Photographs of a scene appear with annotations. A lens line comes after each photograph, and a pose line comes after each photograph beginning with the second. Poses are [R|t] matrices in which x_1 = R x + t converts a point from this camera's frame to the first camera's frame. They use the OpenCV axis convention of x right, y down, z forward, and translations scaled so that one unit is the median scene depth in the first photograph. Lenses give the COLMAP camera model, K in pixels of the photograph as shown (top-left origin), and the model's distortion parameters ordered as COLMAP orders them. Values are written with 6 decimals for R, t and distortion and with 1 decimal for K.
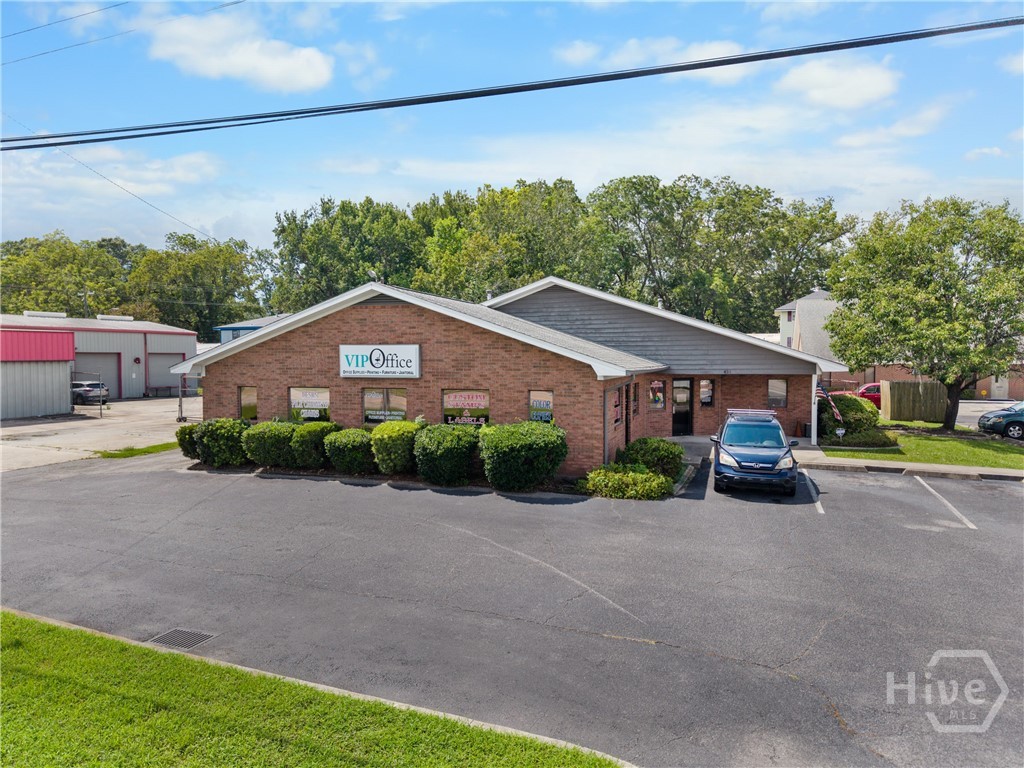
lens RADIAL K [[697.7, 0, 512.0], [0, 697.7, 384.0], [0, 0, 1]] dist [0.060614, -0.082250]
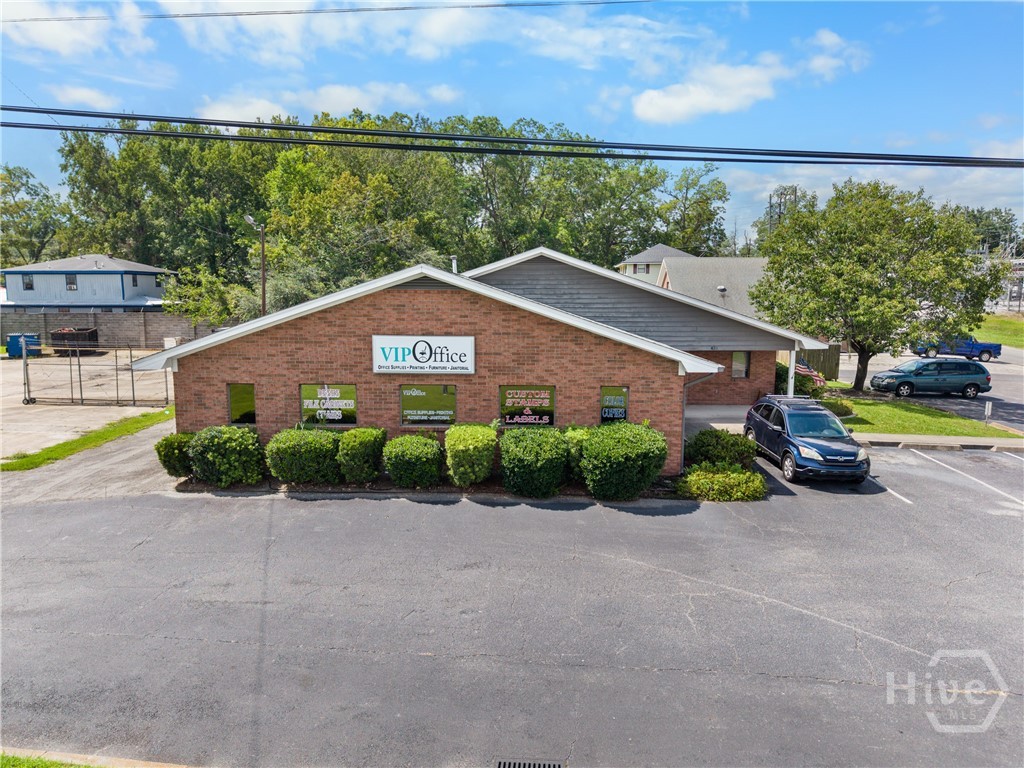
lens RADIAL K [[697.7, 0, 512.0], [0, 697.7, 384.0], [0, 0, 1]] dist [0.060614, -0.082250]
pose [[0.954257, -0.033084, 0.297150, -0.344473], [0.005716, 0.995696, 0.092502, -0.075910], [-0.298931, -0.086572, 0.950340, 0.137854]]
